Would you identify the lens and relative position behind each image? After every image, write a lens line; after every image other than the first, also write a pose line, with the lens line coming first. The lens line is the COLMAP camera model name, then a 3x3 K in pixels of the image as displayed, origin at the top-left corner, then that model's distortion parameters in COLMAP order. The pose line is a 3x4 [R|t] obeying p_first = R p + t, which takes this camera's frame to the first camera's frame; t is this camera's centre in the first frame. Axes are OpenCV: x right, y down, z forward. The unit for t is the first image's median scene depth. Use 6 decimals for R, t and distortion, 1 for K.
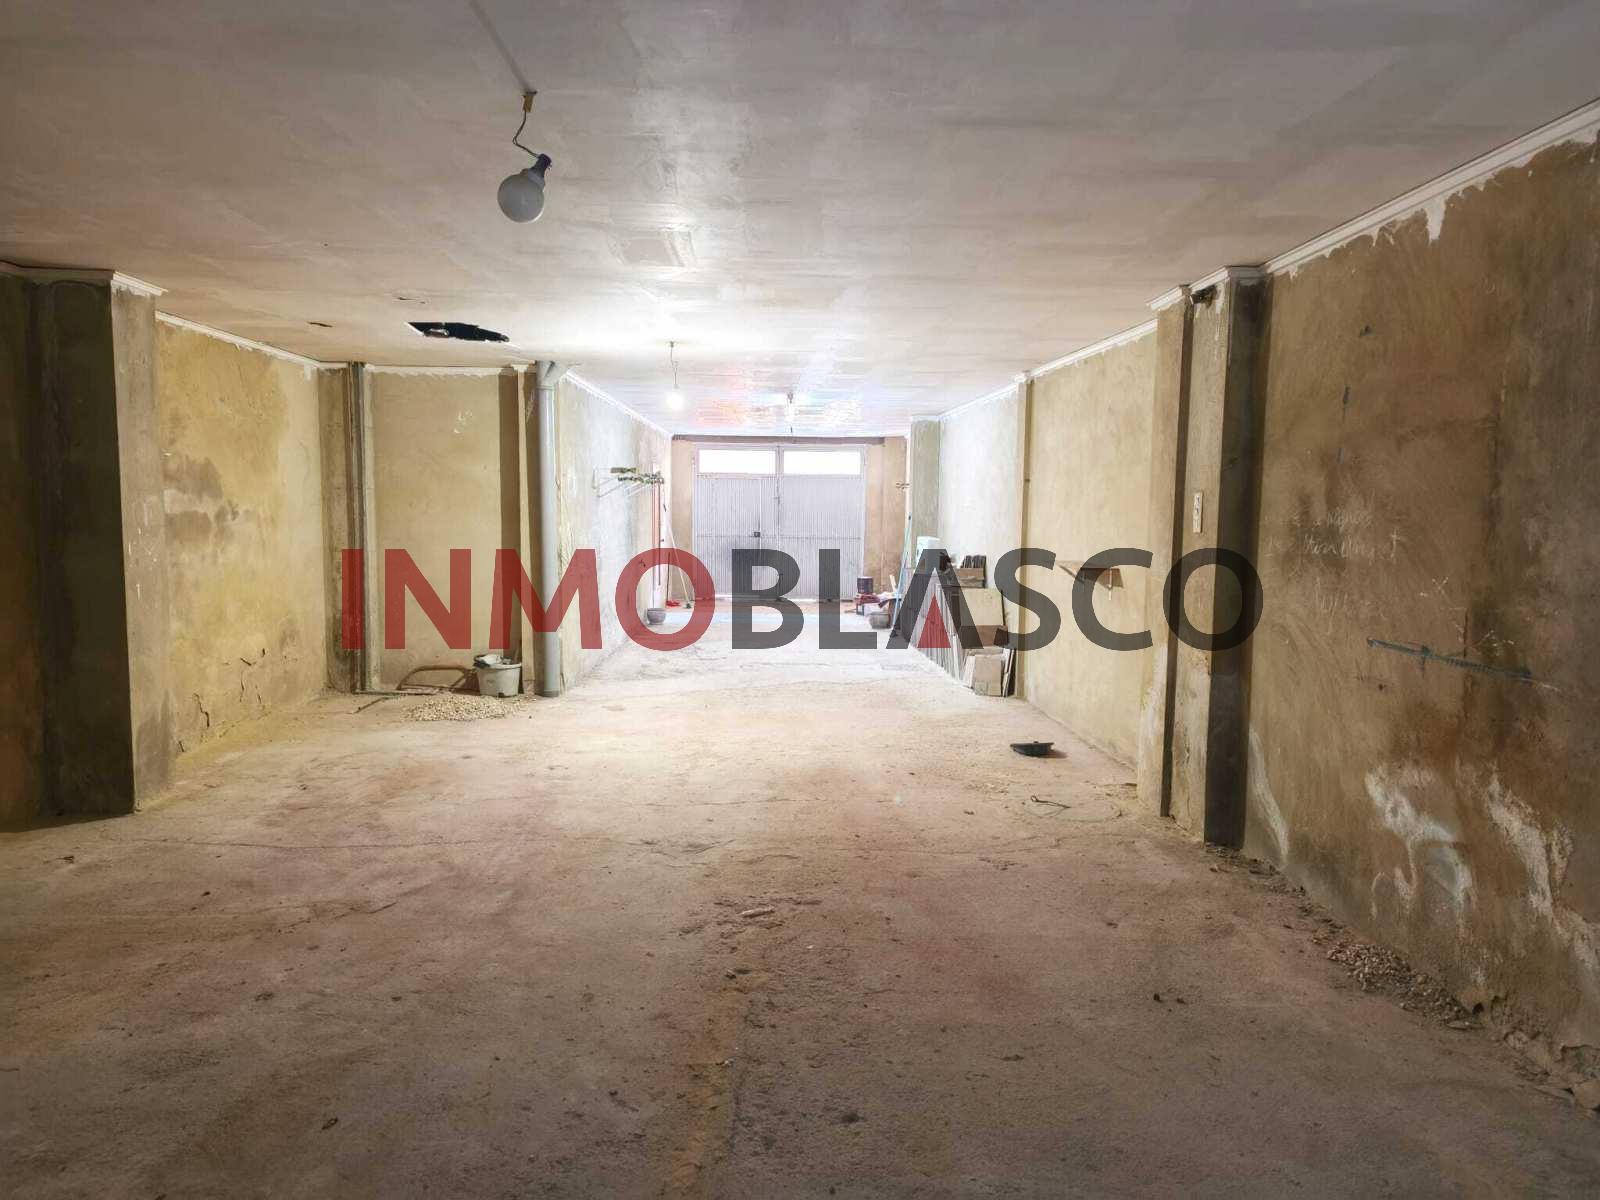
lens RADIAL K [[1052.0, 0, 799.2], [0, 1052.0, 595.6], [0, 0, 1]] dist [0.029210, -0.018626]
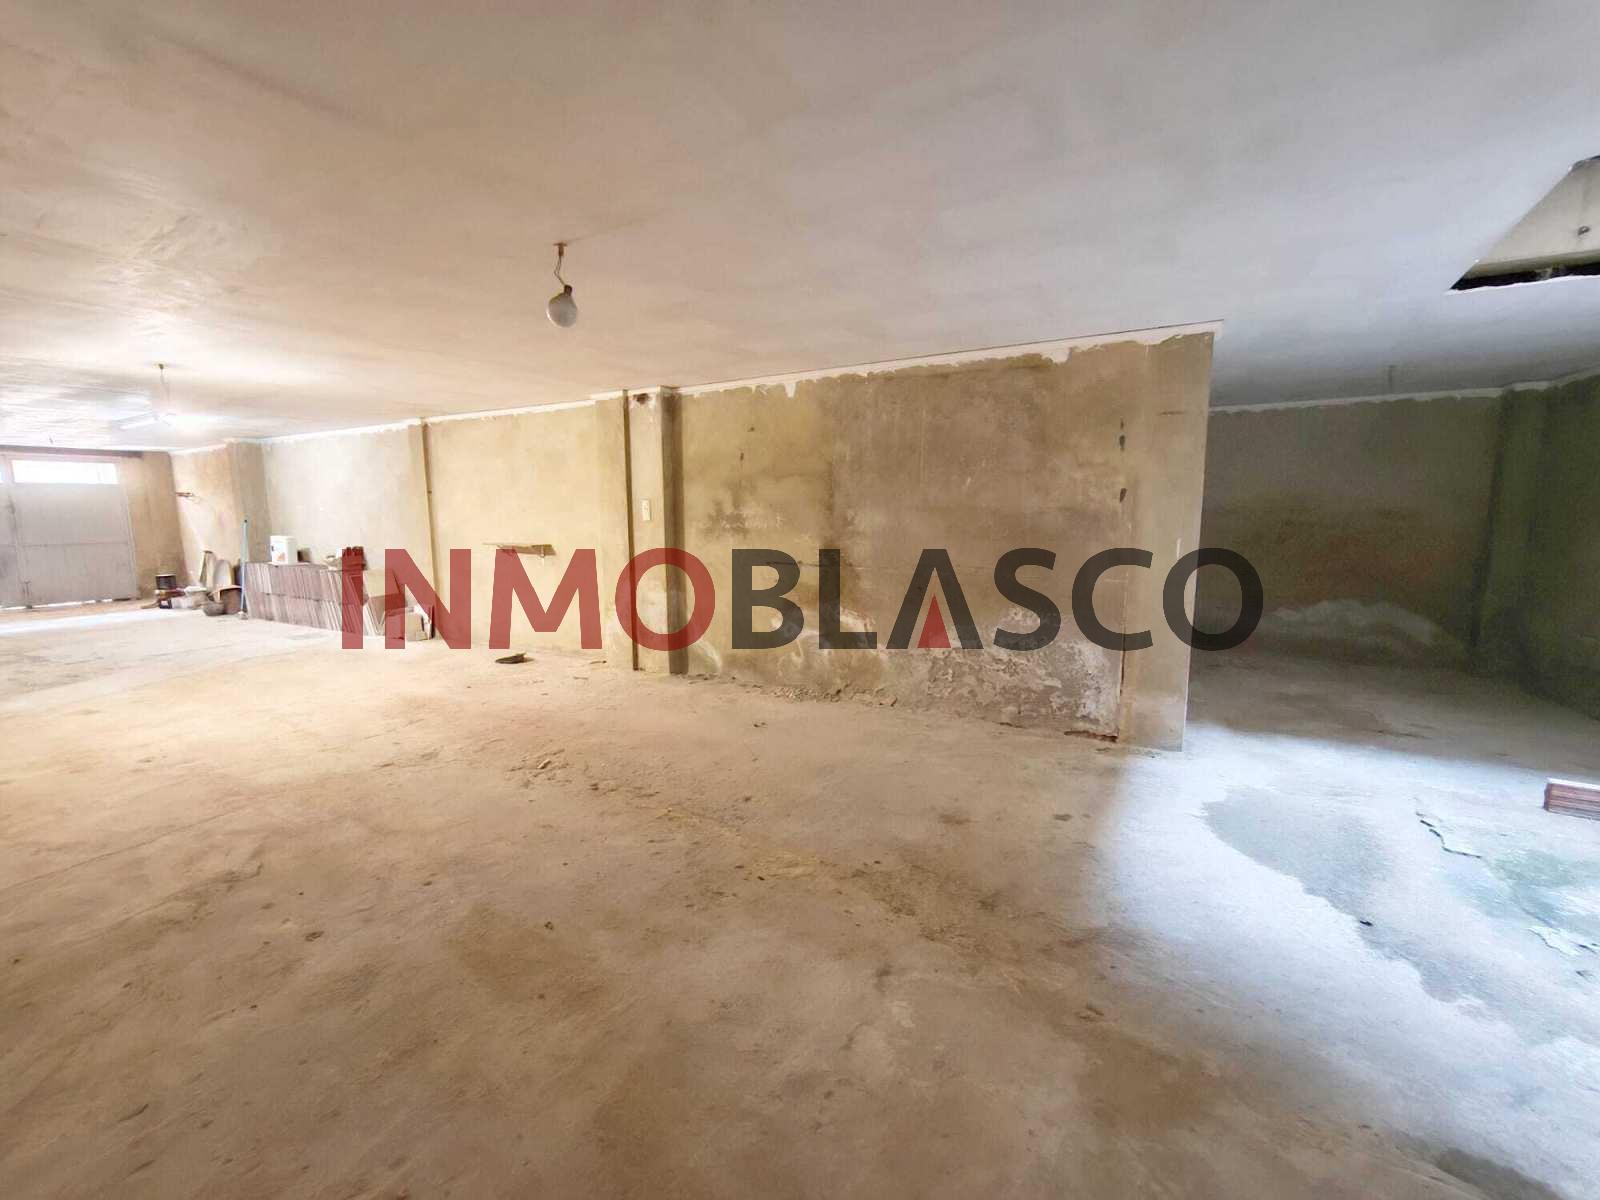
lens RADIAL K [[654.1, 0, 803.1], [0, 654.1, 593.2], [0, 0, 1]] dist [-0.002711, -0.000982]
pose [[0.553527, -0.121007, 0.823993, -0.610771], [0.084432, 0.992444, 0.089026, -0.012765], [-0.828540, 0.020293, 0.559562, 0.115360]]
